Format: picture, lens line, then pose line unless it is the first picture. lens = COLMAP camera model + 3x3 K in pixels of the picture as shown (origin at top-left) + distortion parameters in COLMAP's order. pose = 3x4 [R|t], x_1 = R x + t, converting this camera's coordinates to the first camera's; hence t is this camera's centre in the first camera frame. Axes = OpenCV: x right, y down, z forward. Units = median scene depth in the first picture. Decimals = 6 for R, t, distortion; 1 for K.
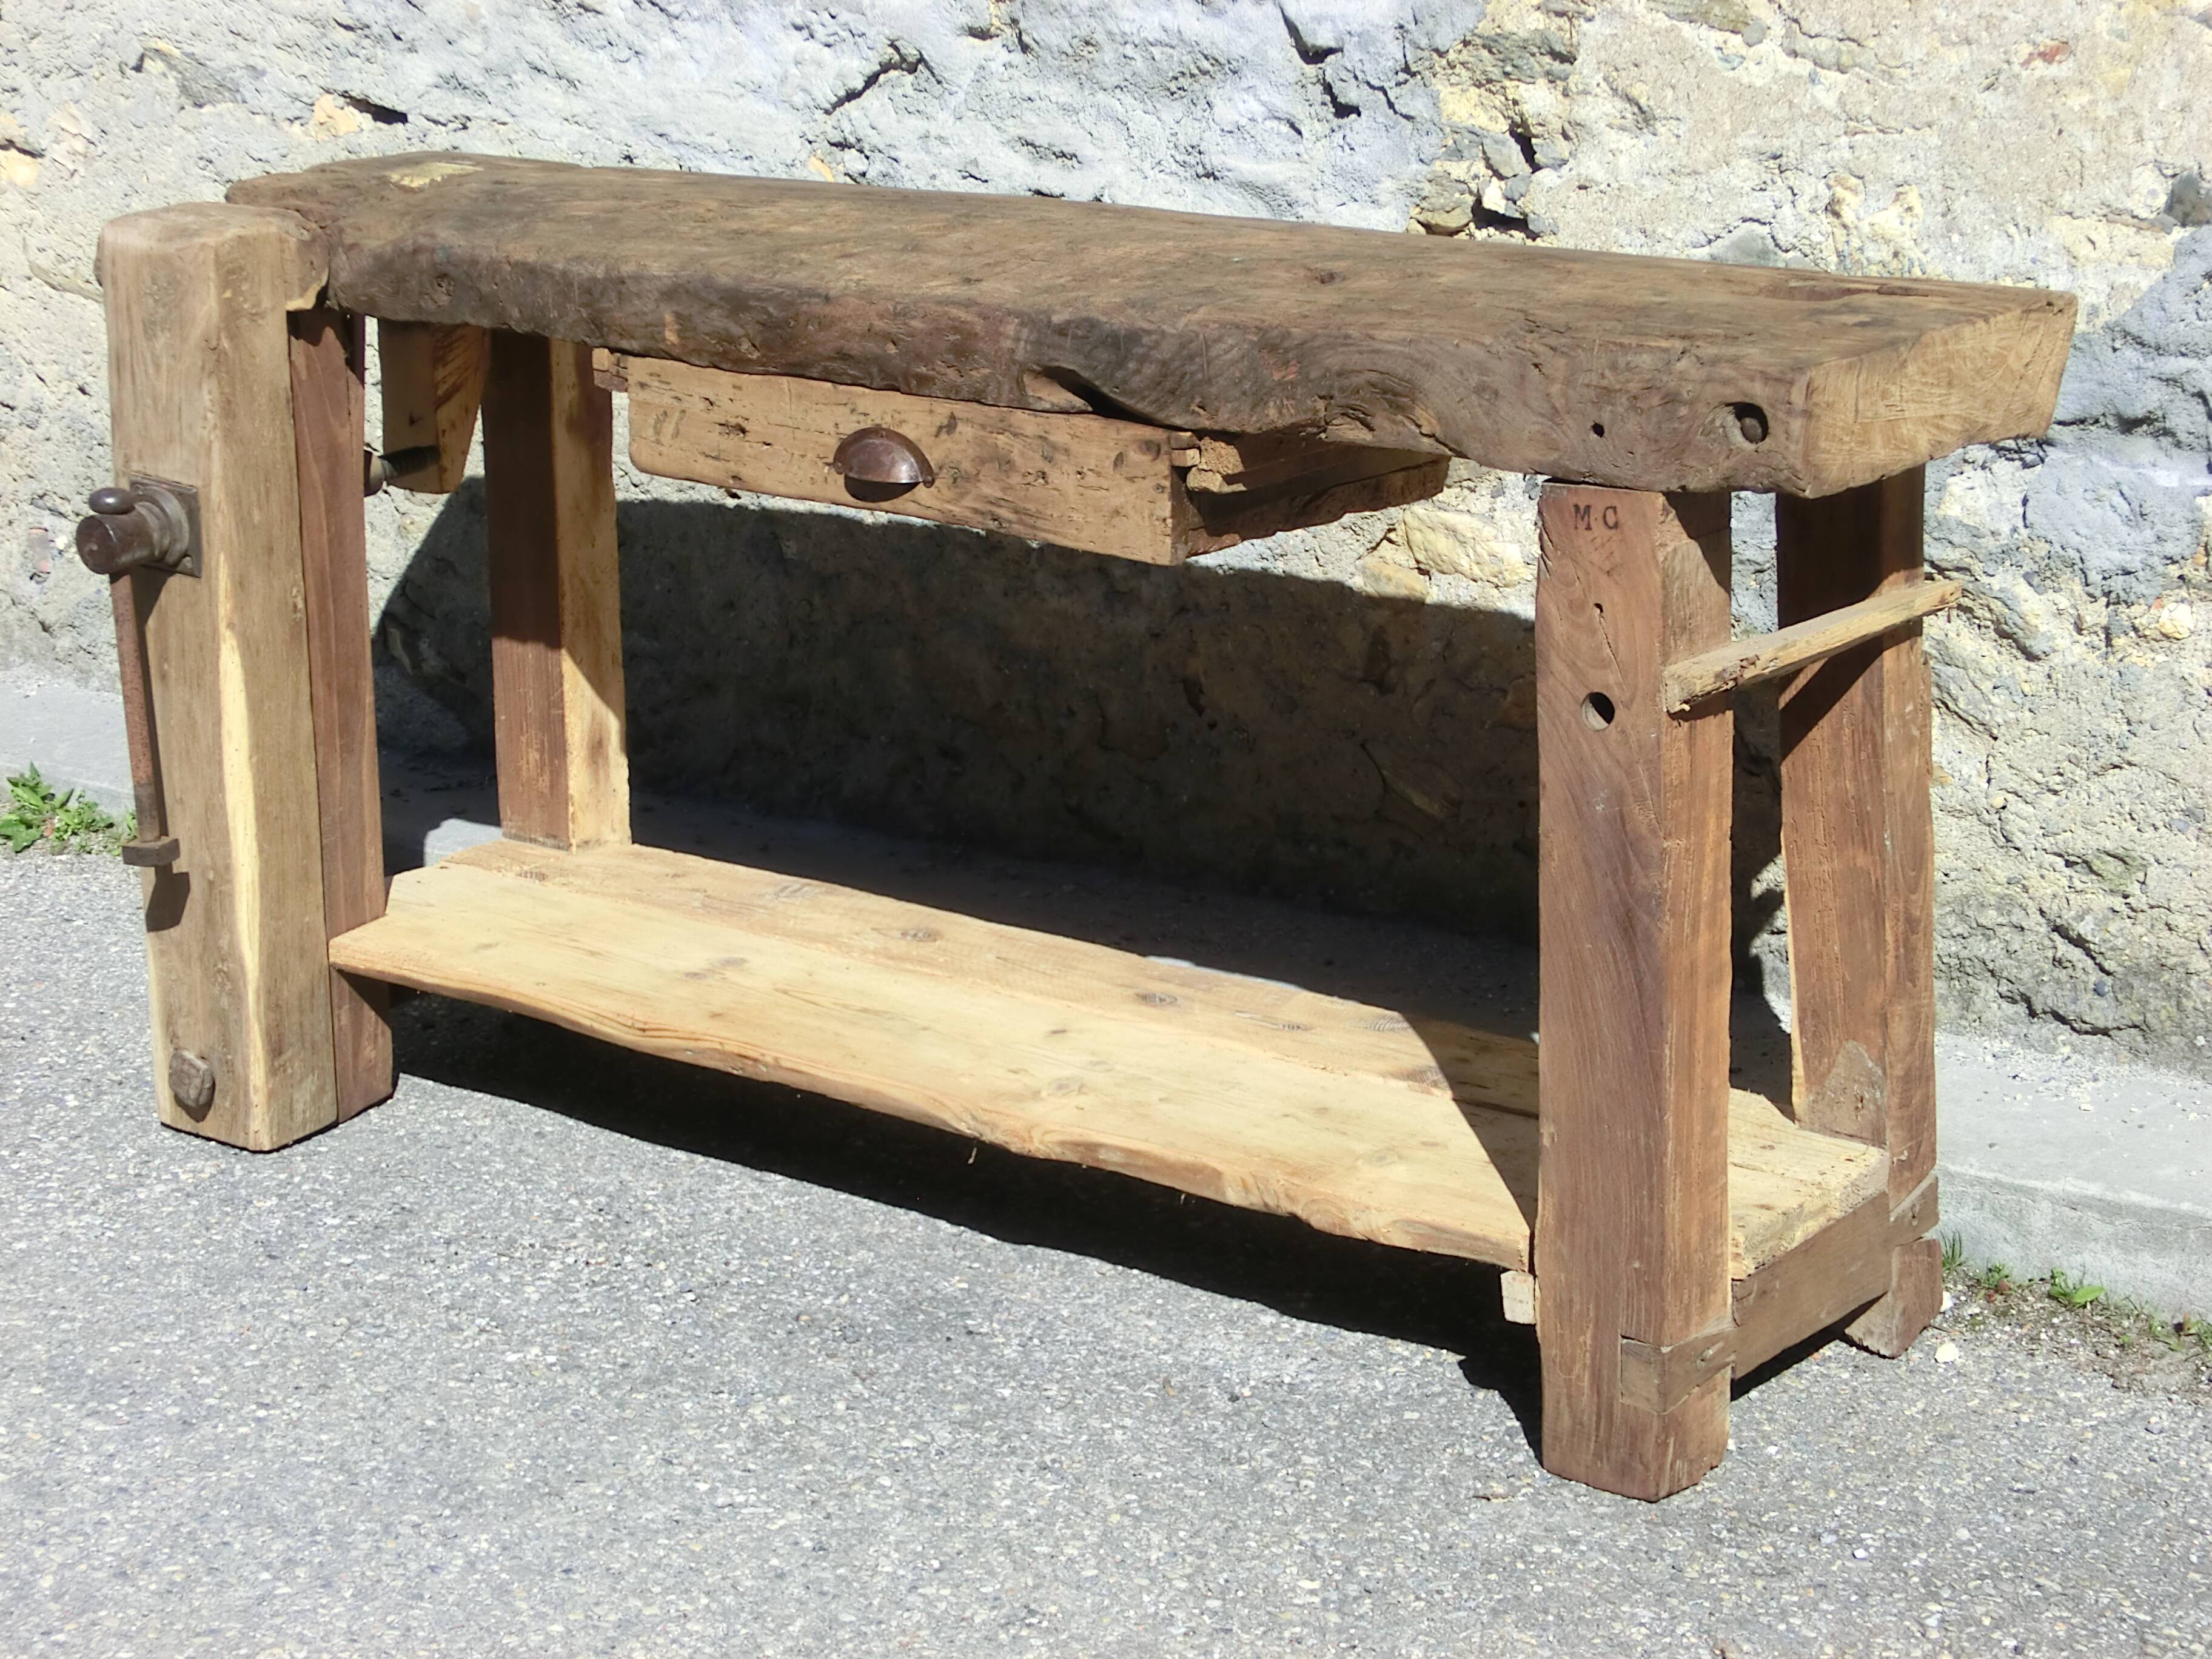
lens RADIAL K [[4257.0, 0, 1123.6], [0, 4257.0, 893.2], [0, 0, 1]] dist [0.030280, 0.000000]
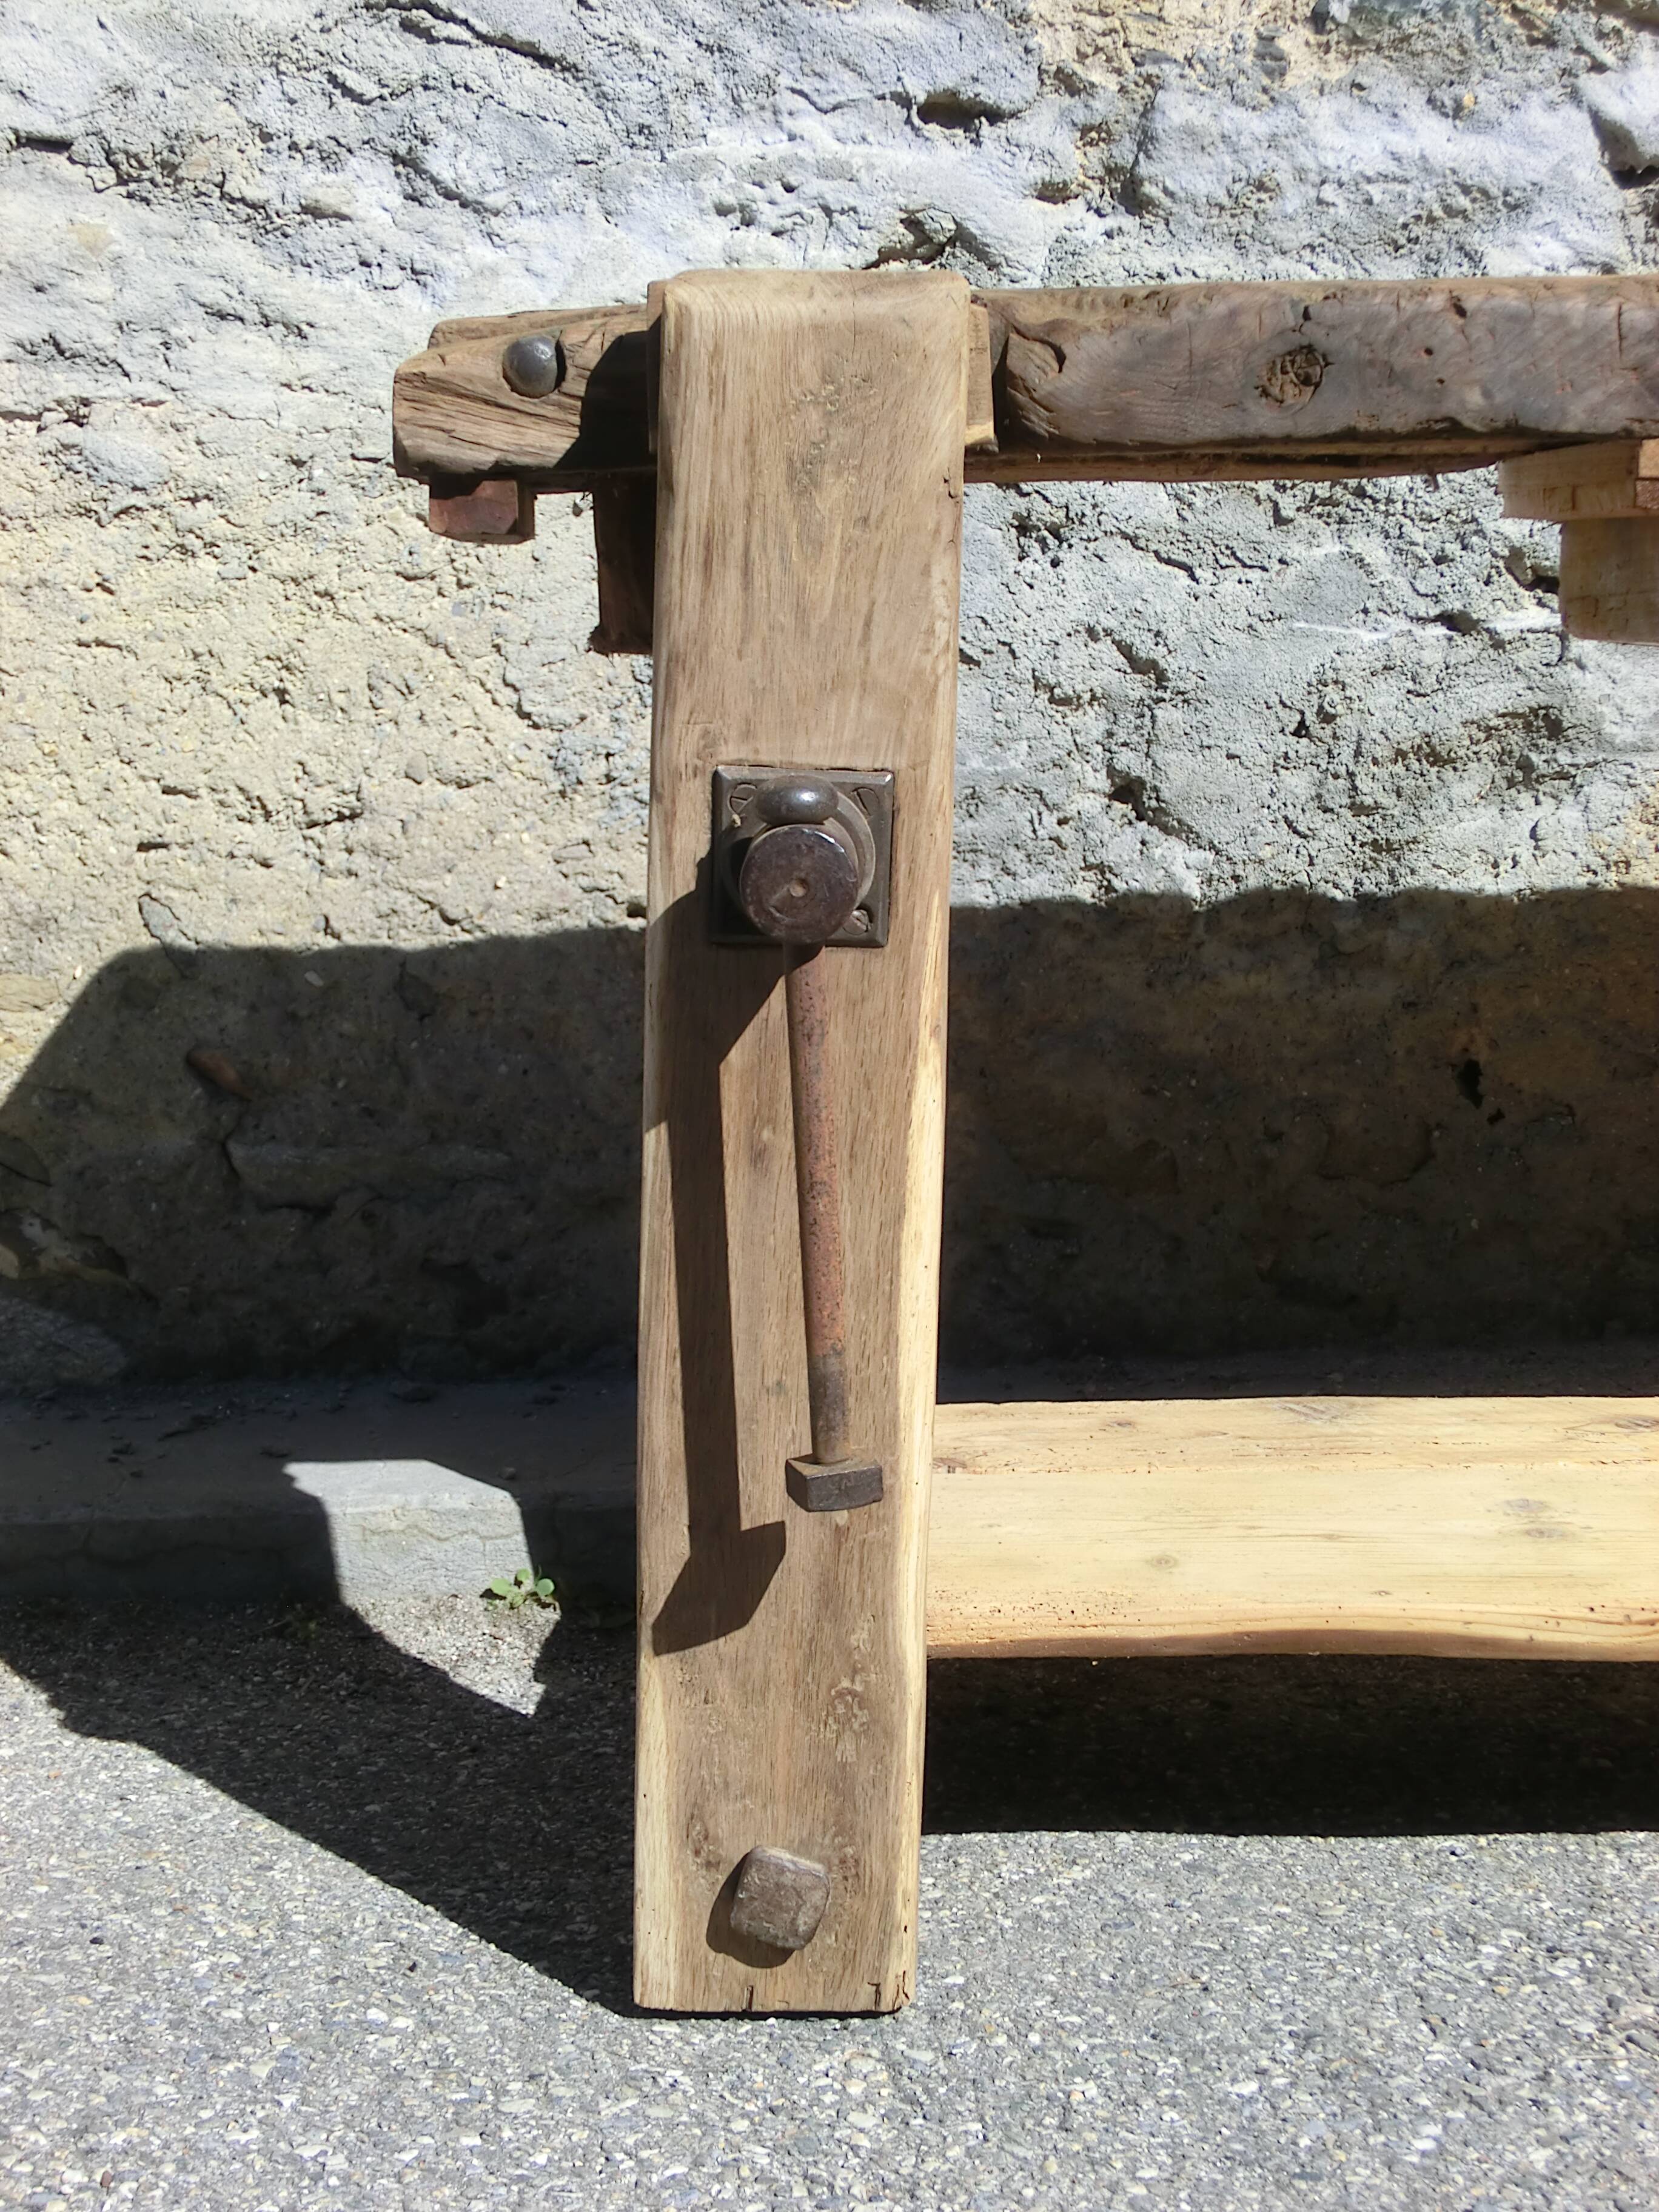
lens RADIAL K [[3572.1, 0, 802.5], [0, 3572.1, 1148.3], [0, 0, 1]] dist [-0.023186, 0.000000]
pose [[0.832719, -0.125564, 0.539271, -0.459681], [0.181467, 0.982045, -0.051553, -0.027651], [-0.523115, 0.140789, 0.840553, 0.624331]]
